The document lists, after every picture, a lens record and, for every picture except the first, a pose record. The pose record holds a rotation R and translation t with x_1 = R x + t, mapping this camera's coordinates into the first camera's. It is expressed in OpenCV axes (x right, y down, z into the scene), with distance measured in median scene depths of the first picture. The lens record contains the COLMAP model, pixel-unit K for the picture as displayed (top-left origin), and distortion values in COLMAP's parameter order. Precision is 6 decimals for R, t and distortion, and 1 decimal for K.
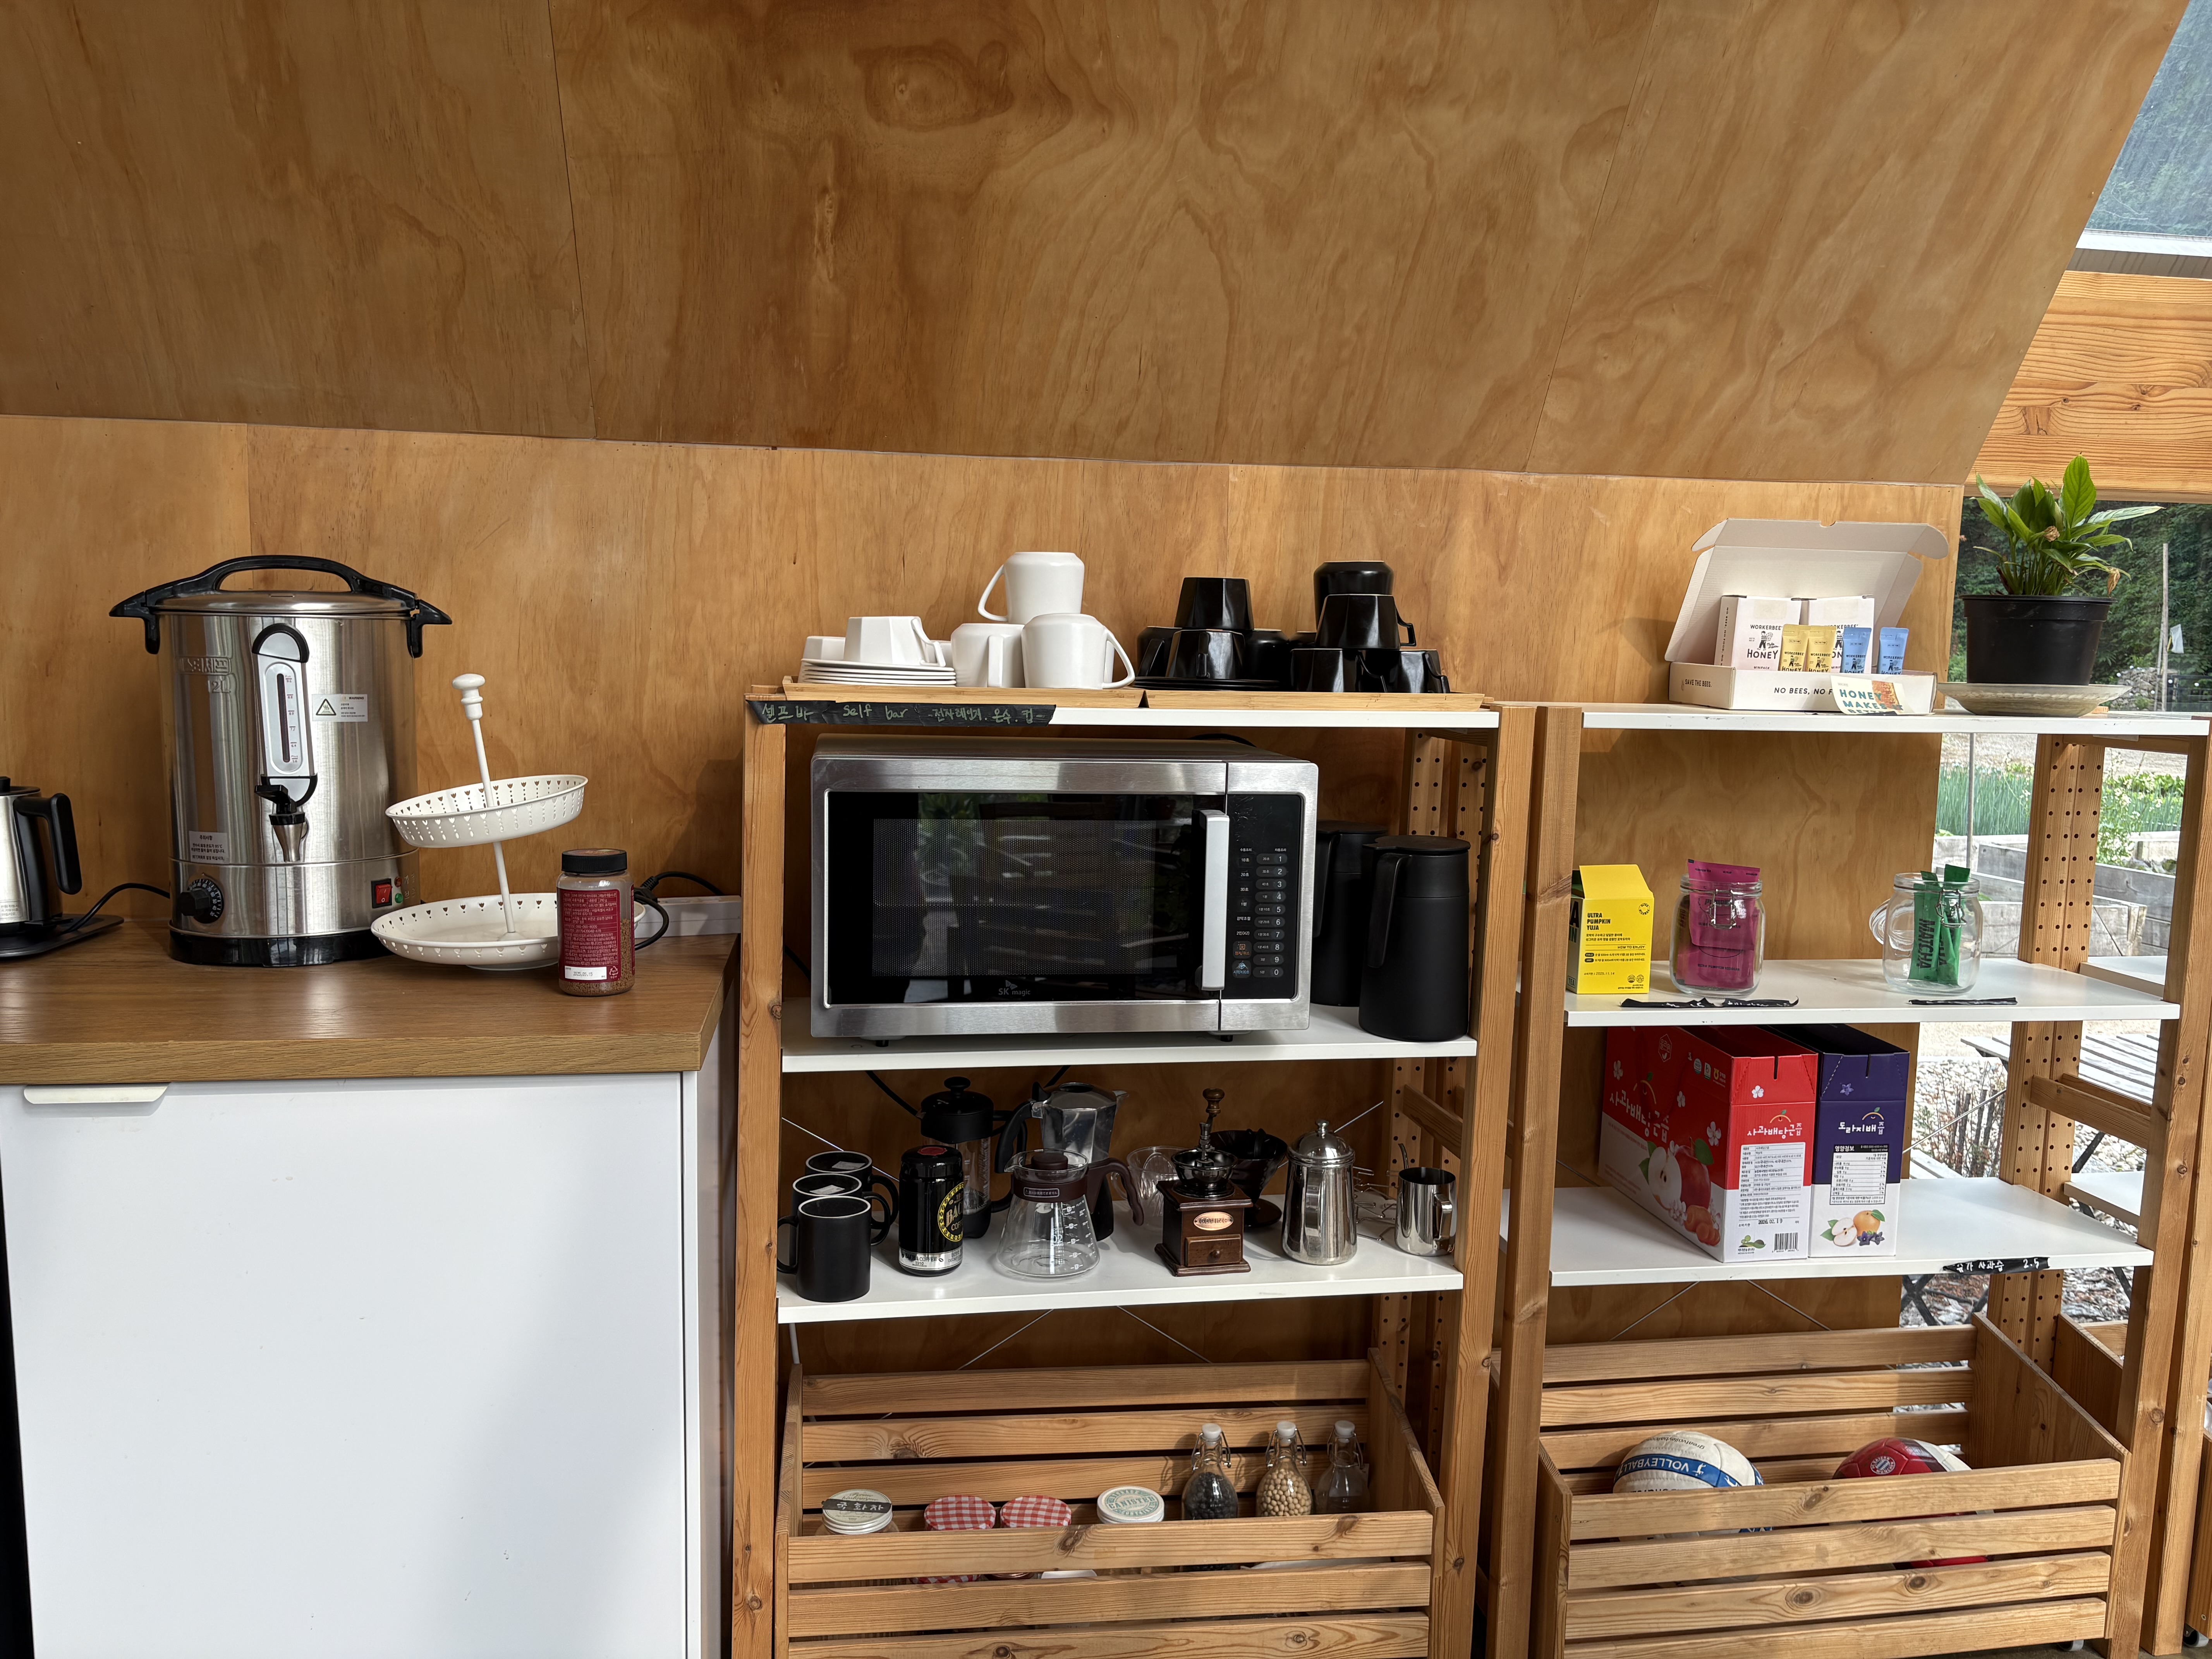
lens RADIAL K [[1656.6, 0, 1115.6], [0, 1656.6, 843.0], [0, 0, 1]] dist [0.023610, -0.034447]
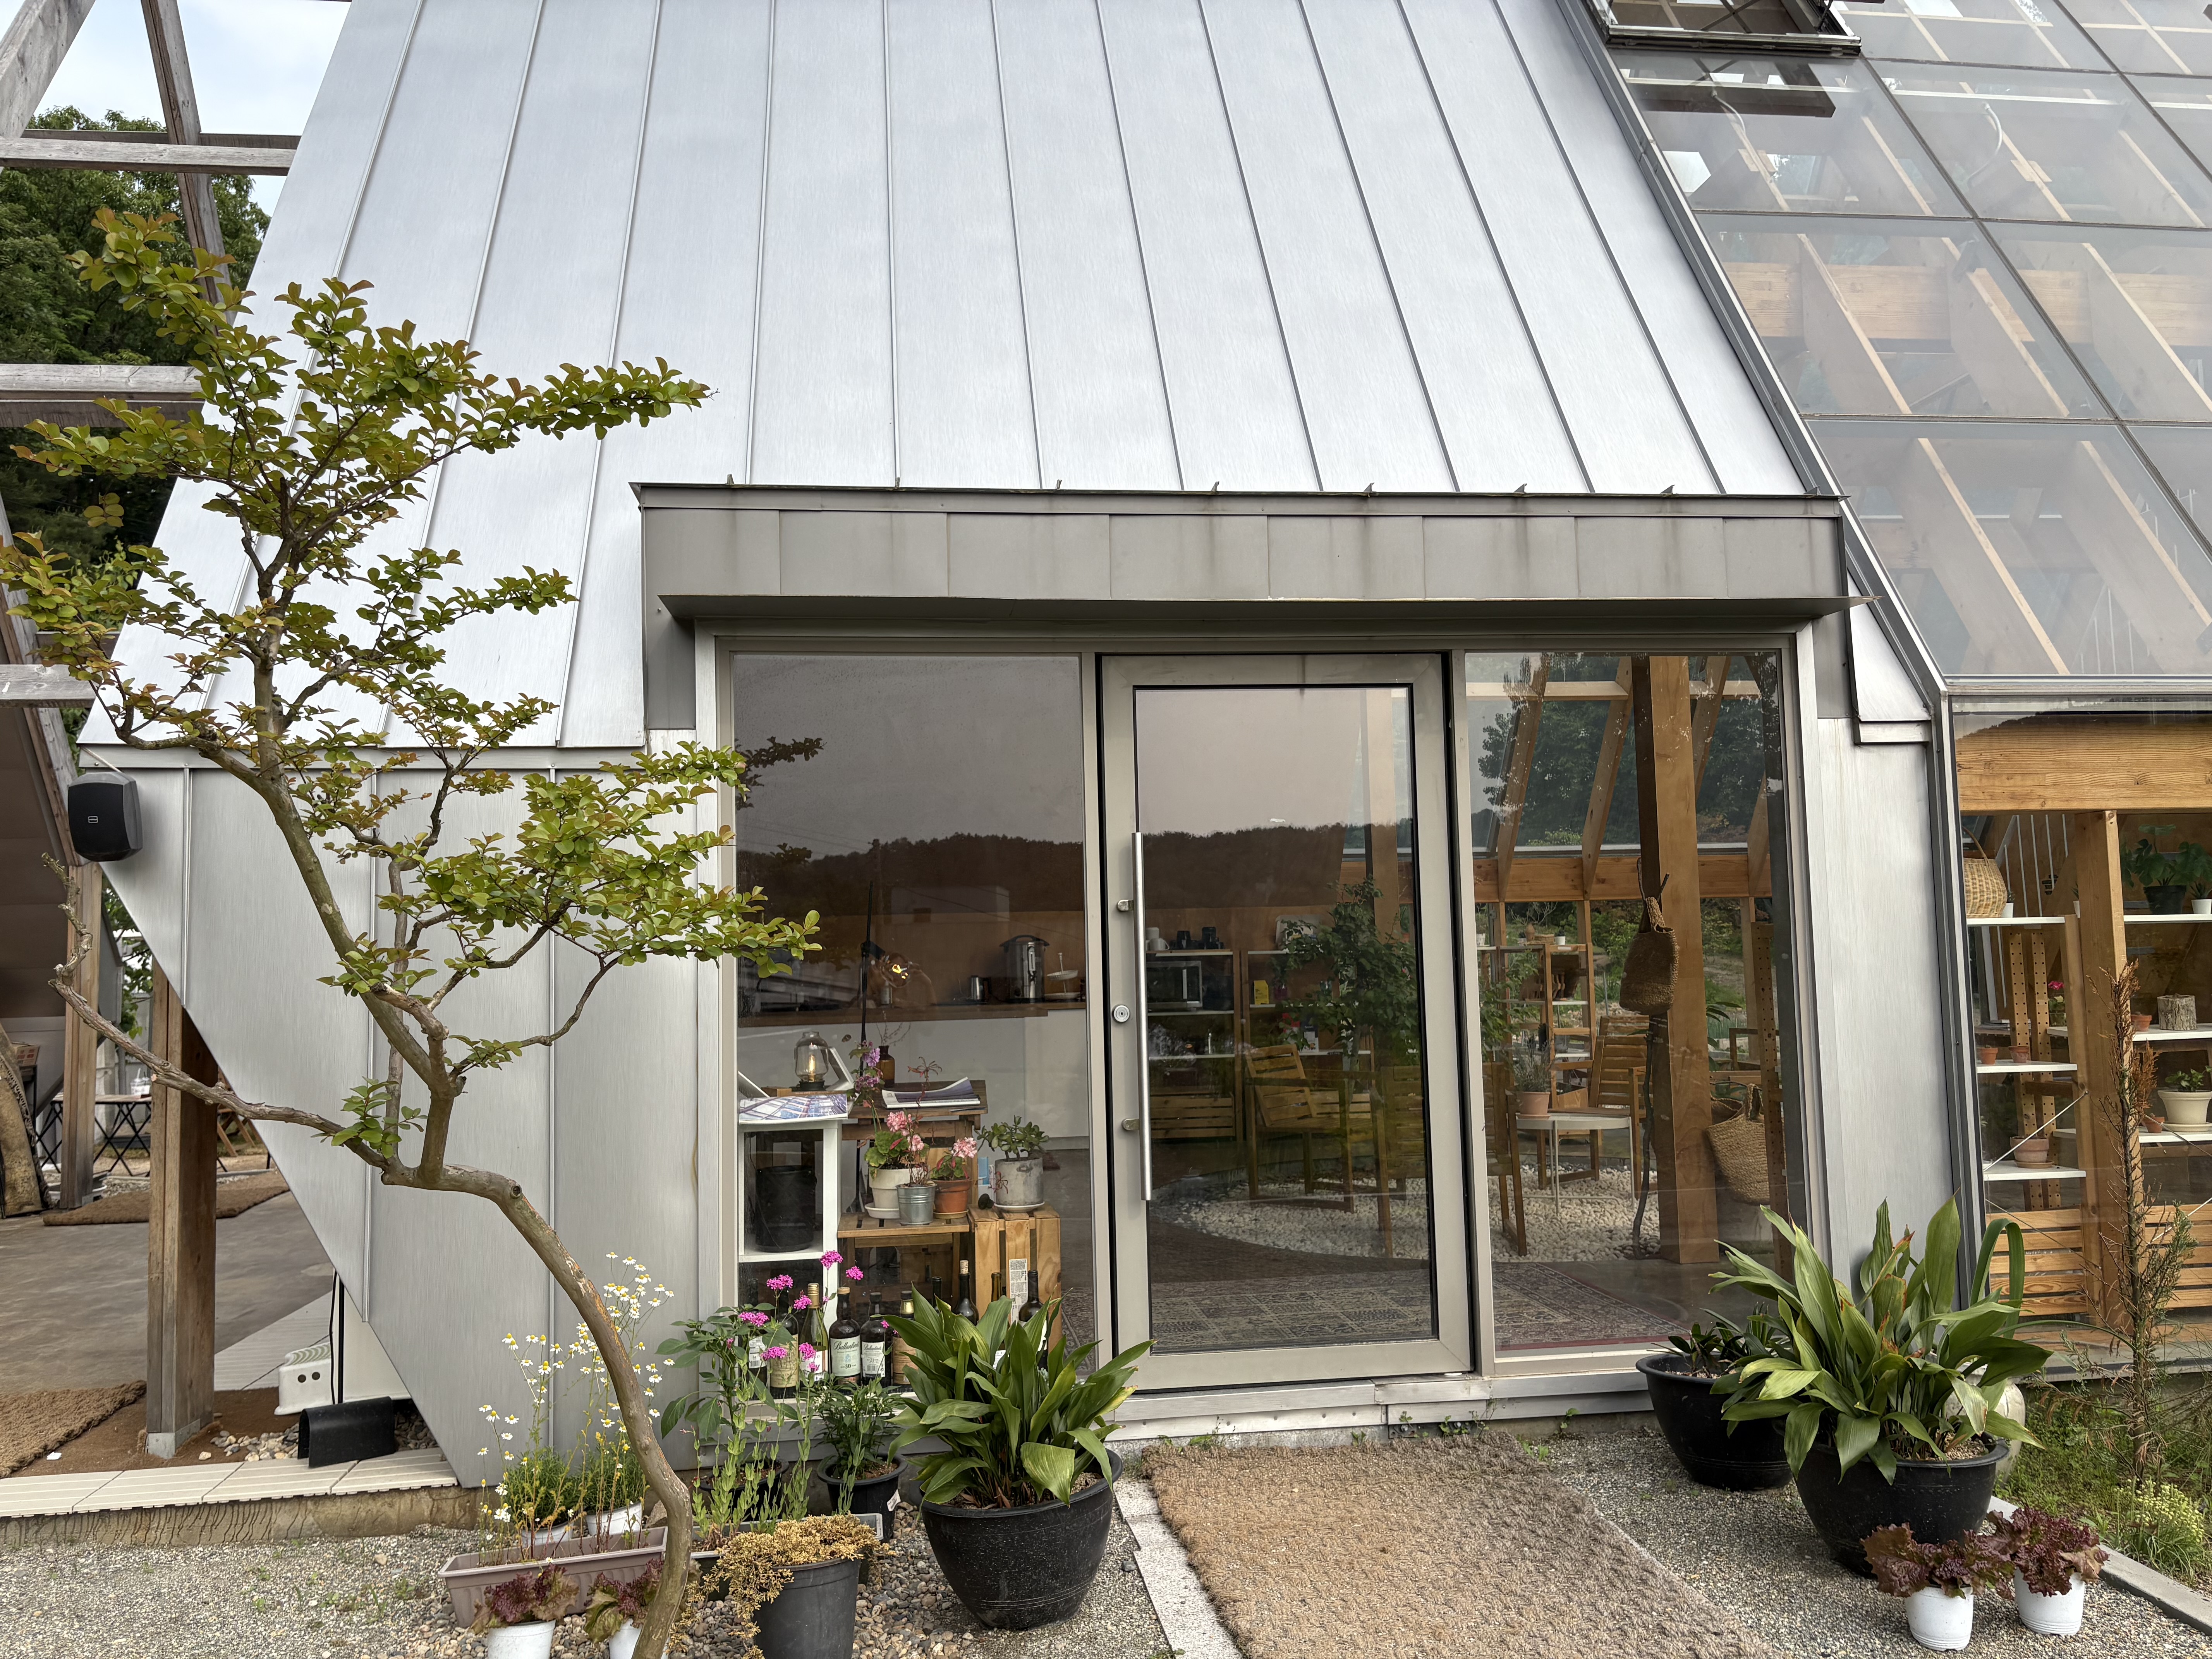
lens RADIAL K [[1656.6, 0, 1107.6], [0, 1656.6, 829.3], [0, 0, 1]] dist [0.023610, -0.034447]
pose [[0.998841, -0.046543, -0.012261, -0.115339], [0.042988, 0.977260, -0.207643, 0.686602], [0.021647, 0.206876, 0.978128, -4.753957]]
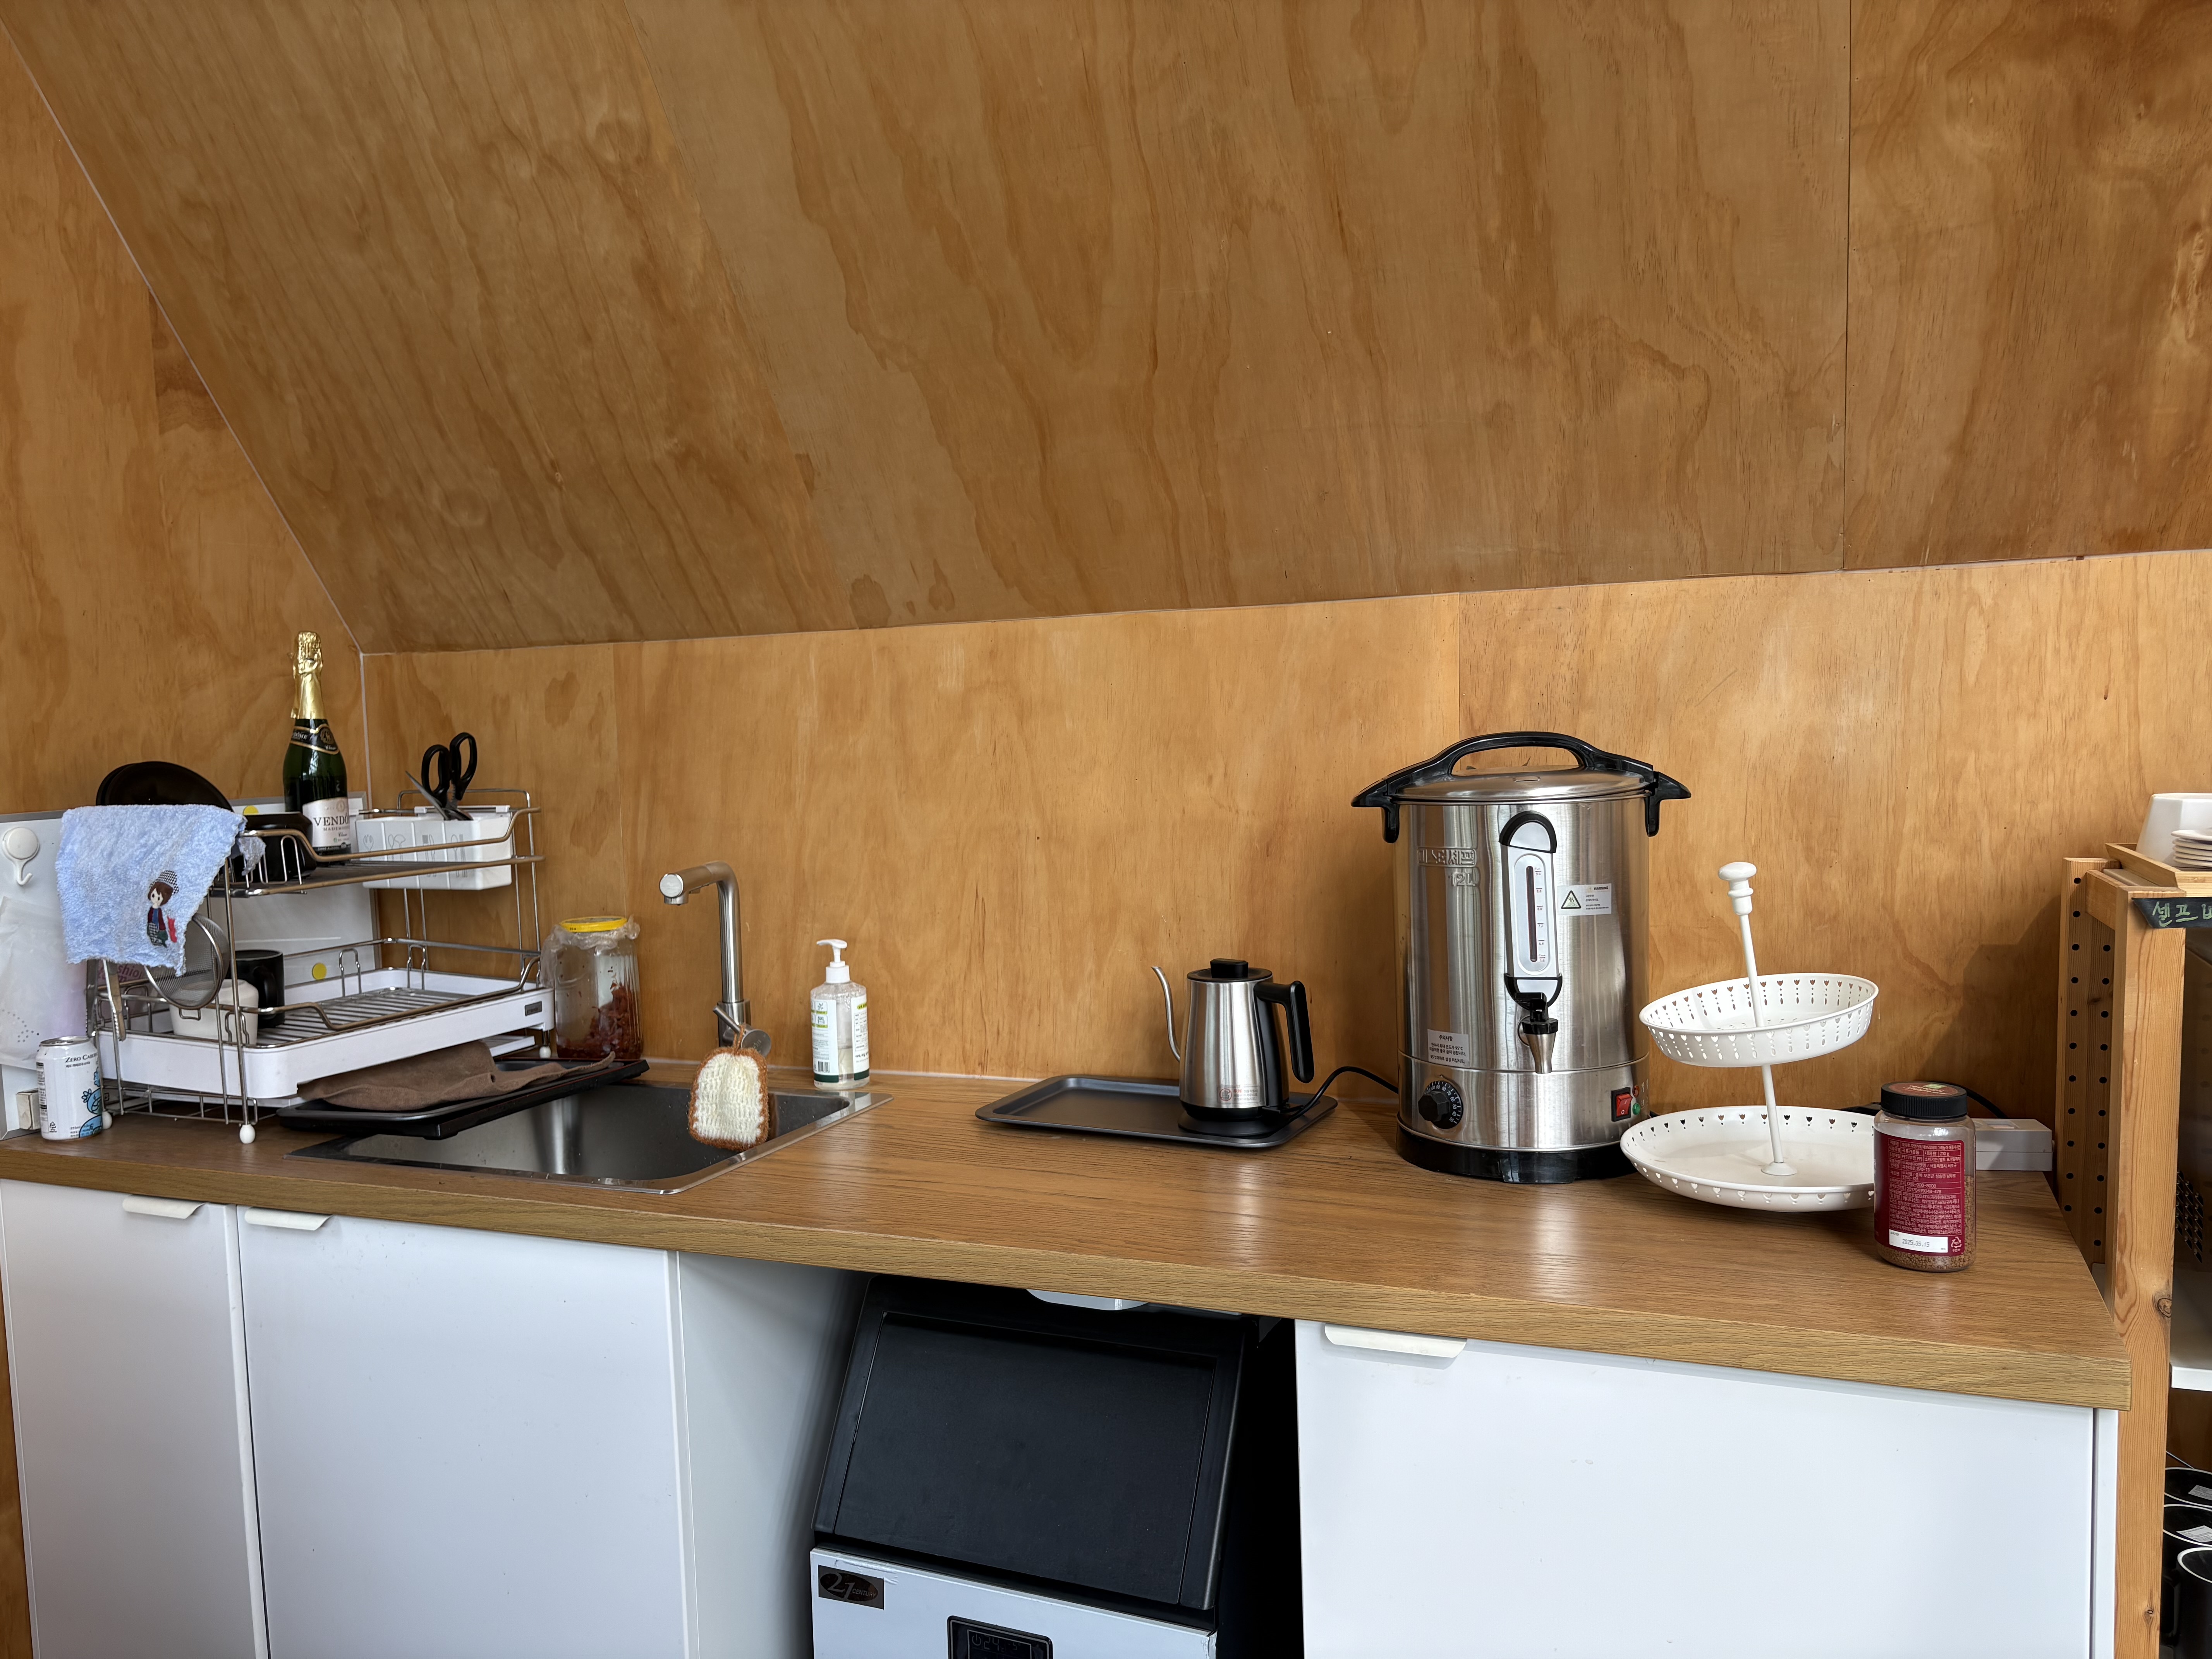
lens RADIAL K [[1656.6, 0, 1102.0], [0, 1656.6, 836.5], [0, 0, 1]] dist [0.023610, -0.034447]
pose [[0.850194, -0.013547, -0.526296, -0.206628], [-0.012402, 0.998876, -0.045747, -0.068610], [0.526324, 0.045421, 0.849070, 0.089935]]
